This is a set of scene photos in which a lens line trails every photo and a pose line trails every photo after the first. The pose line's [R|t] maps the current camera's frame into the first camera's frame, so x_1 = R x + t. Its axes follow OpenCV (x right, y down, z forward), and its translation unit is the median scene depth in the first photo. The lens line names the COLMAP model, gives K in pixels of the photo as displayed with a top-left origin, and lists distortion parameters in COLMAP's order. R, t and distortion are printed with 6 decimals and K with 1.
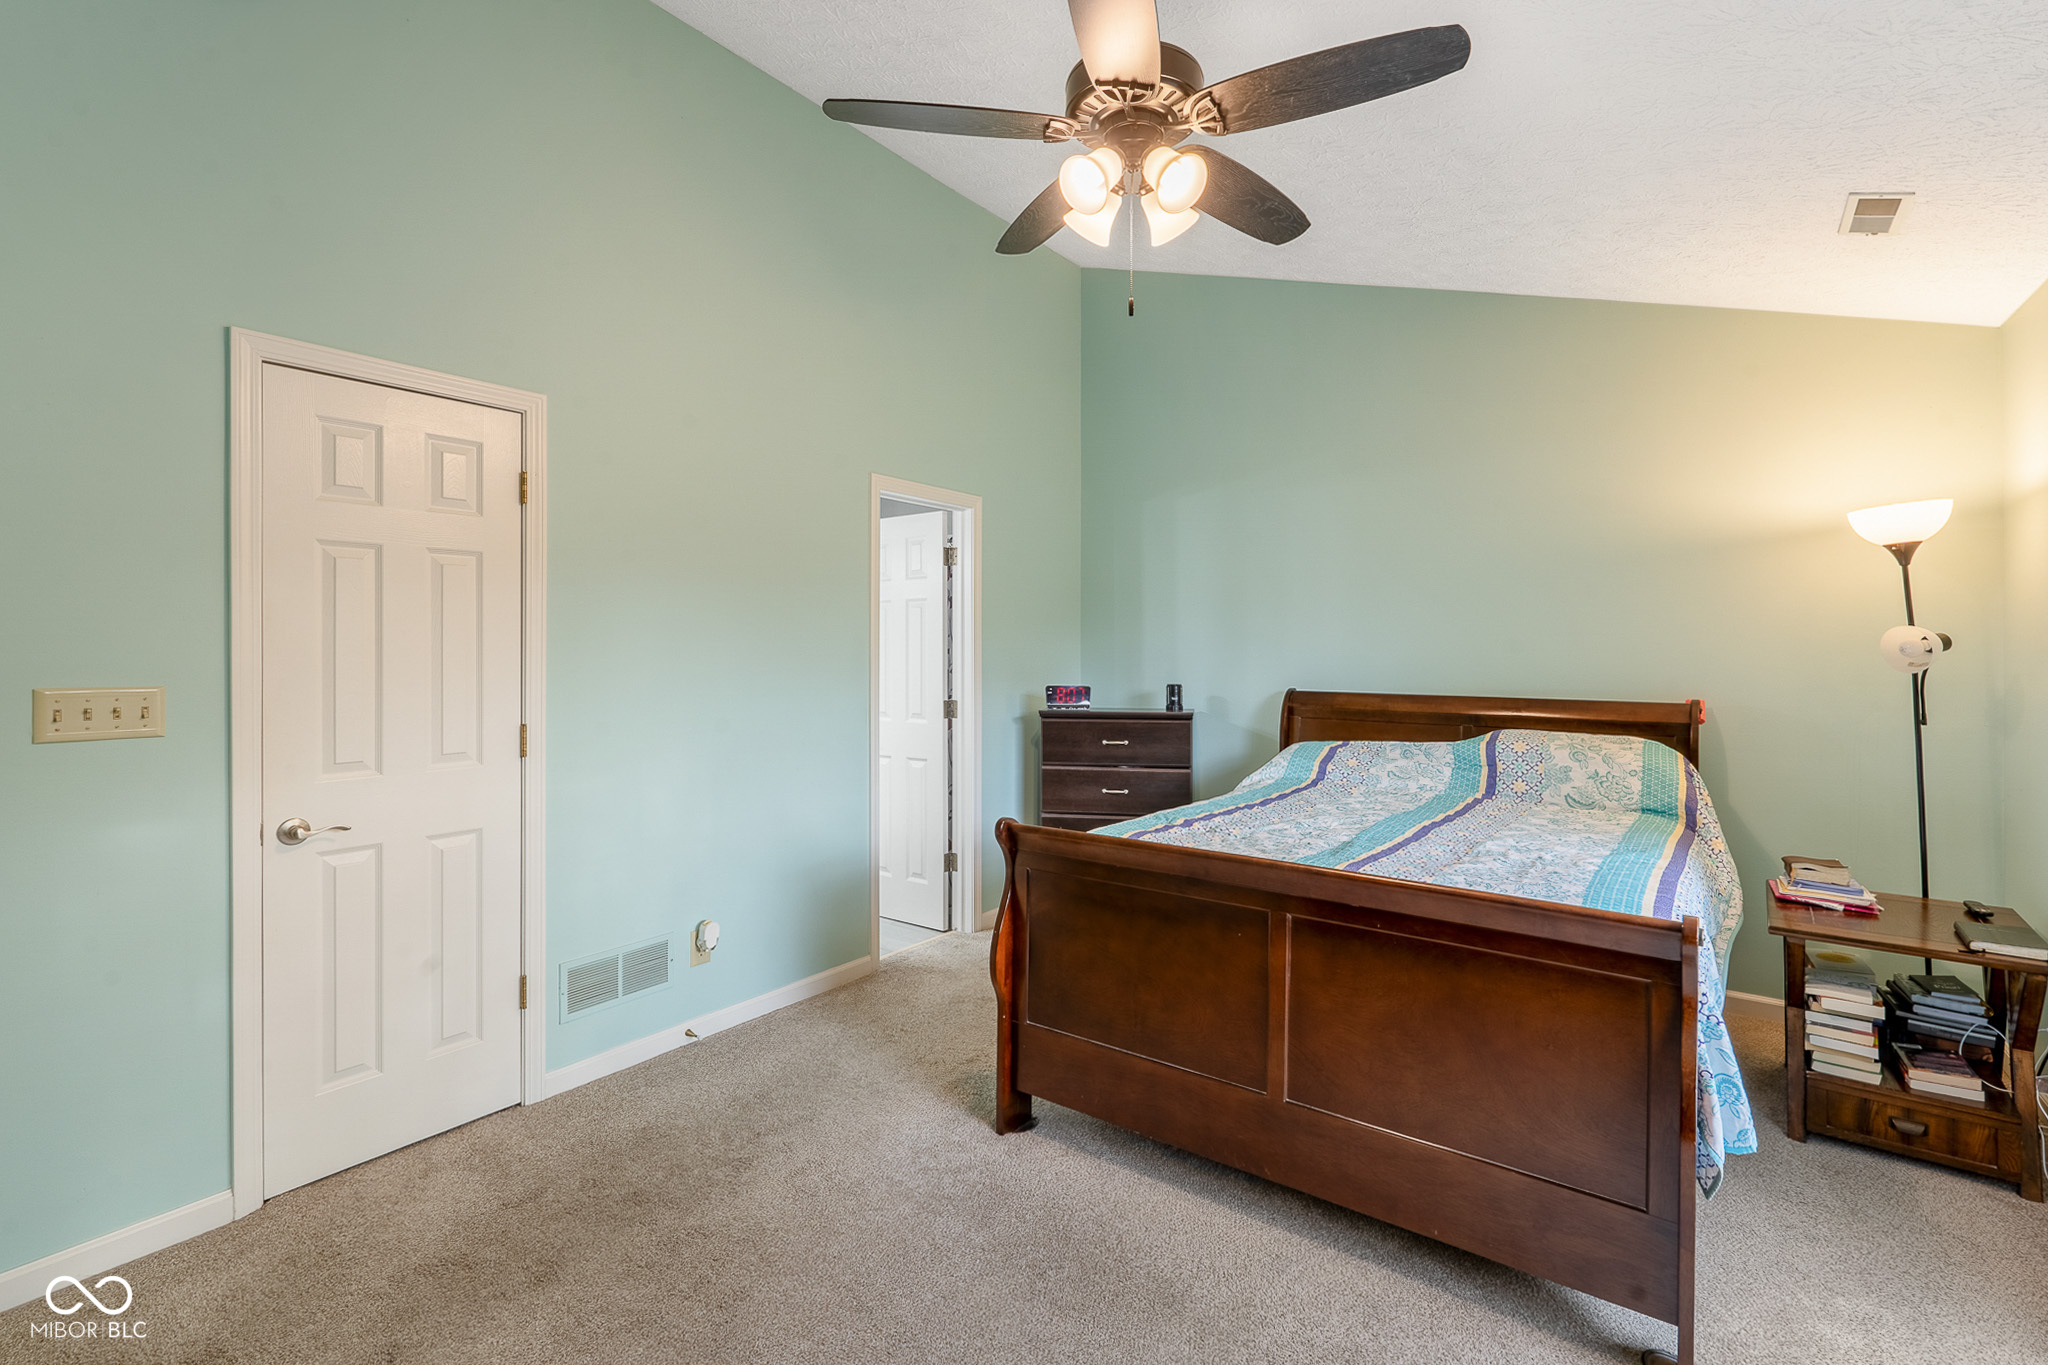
lens RADIAL K [[936.7, 0, 1025.0], [0, 936.7, 648.8], [0, 0, 1]] dist [-0.002196, -0.000634]
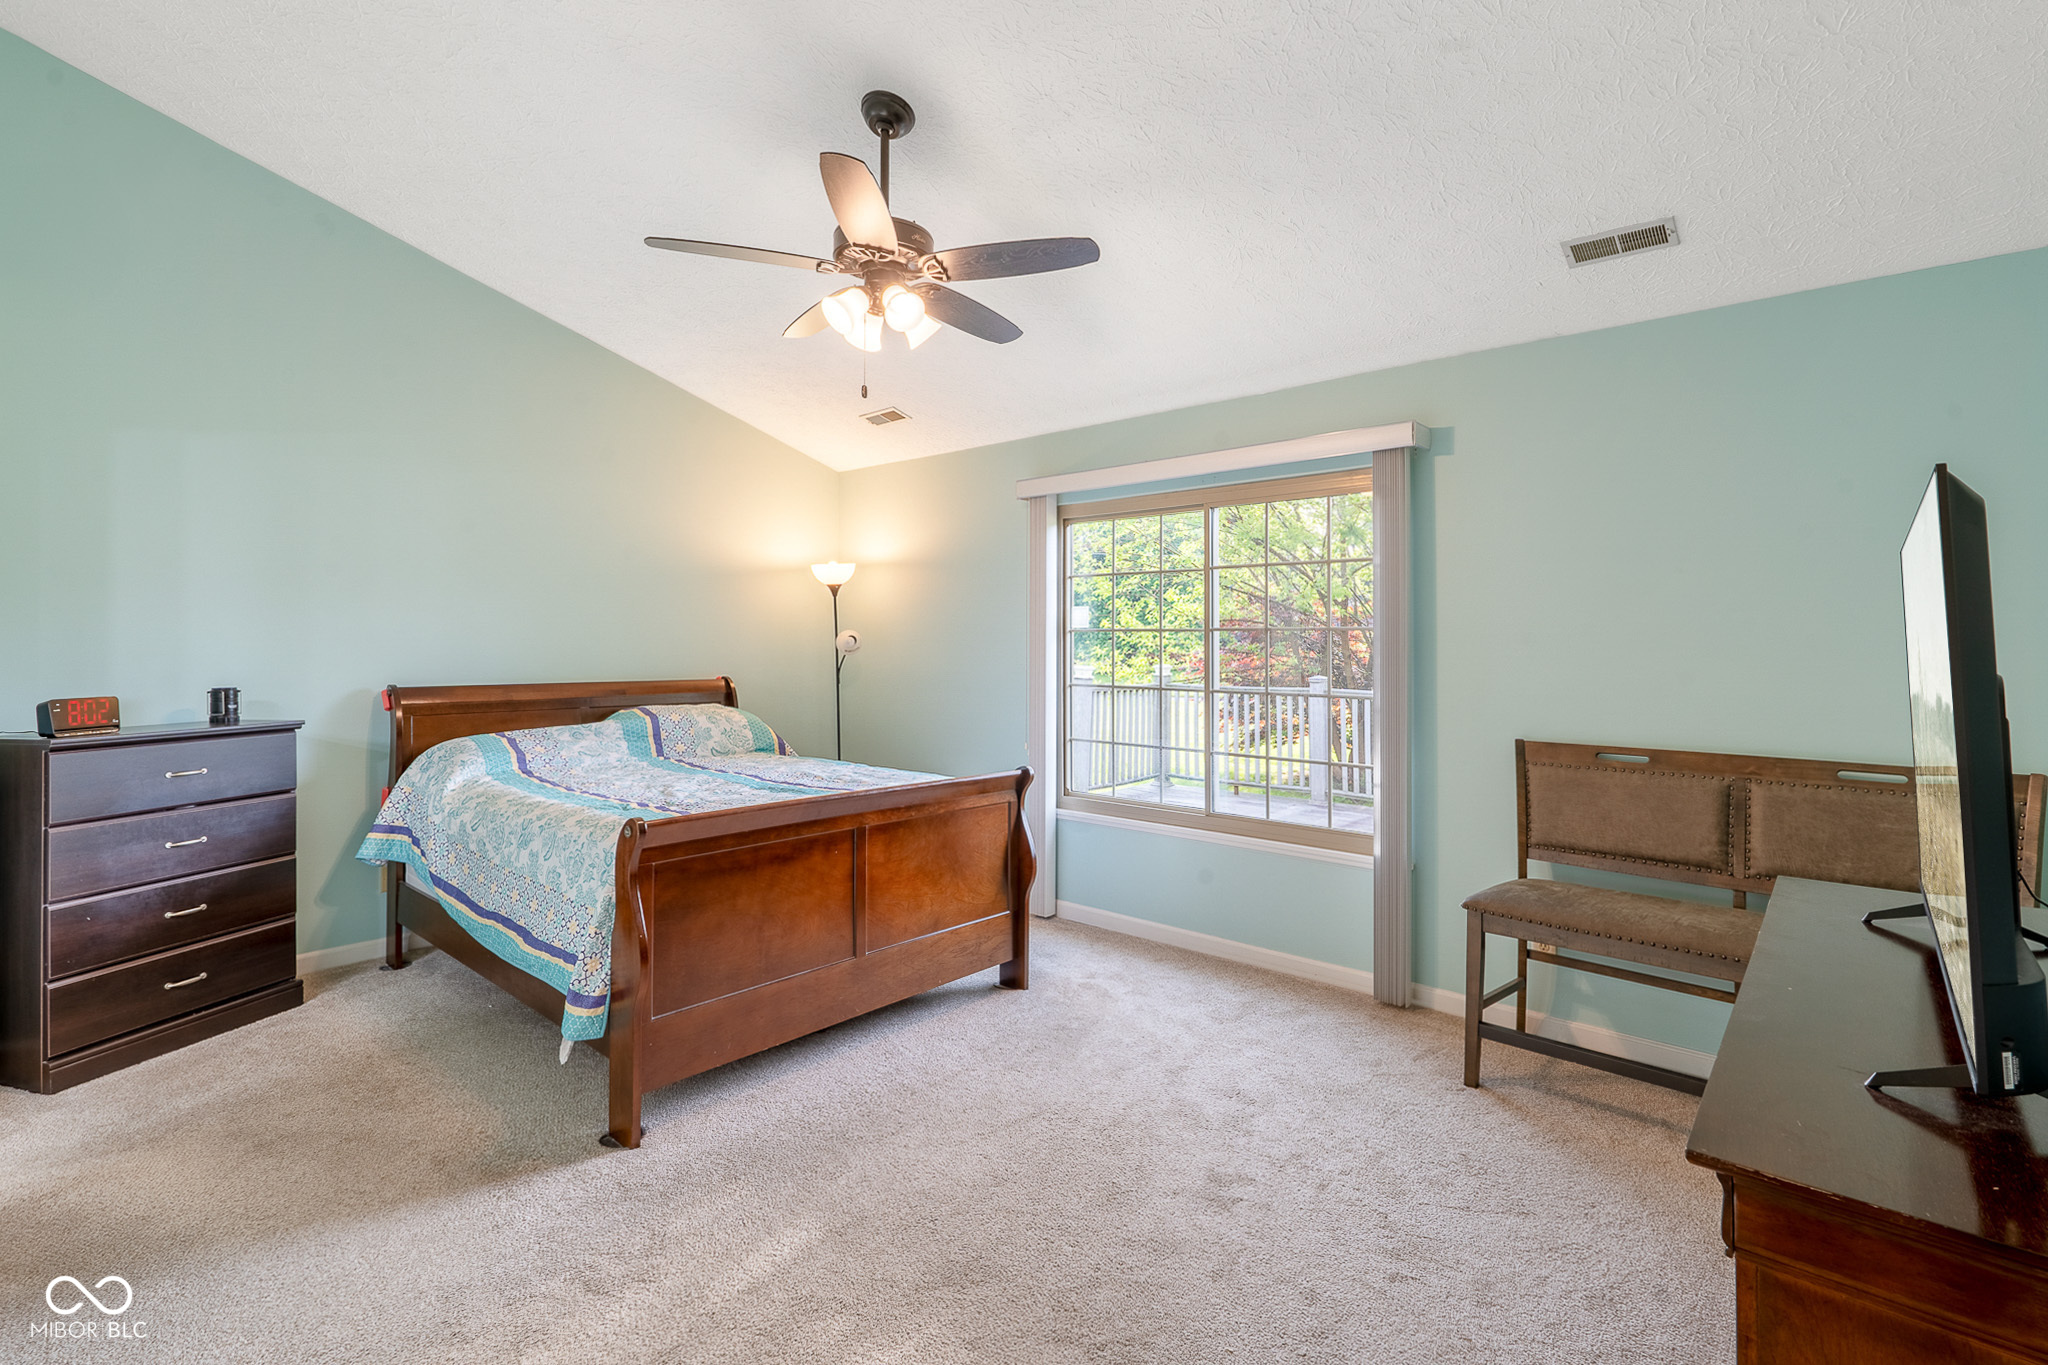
lens RADIAL K [[923.7, 0, 1024.0], [0, 923.7, 682.5], [0, 0, 1]] dist [-0.001111, -0.000229]
pose [[0.088504, -0.039627, 0.995287, -0.733501], [-0.001172, 0.999204, 0.039887, 0.004613], [-0.996075, -0.004697, 0.088387, 0.420499]]
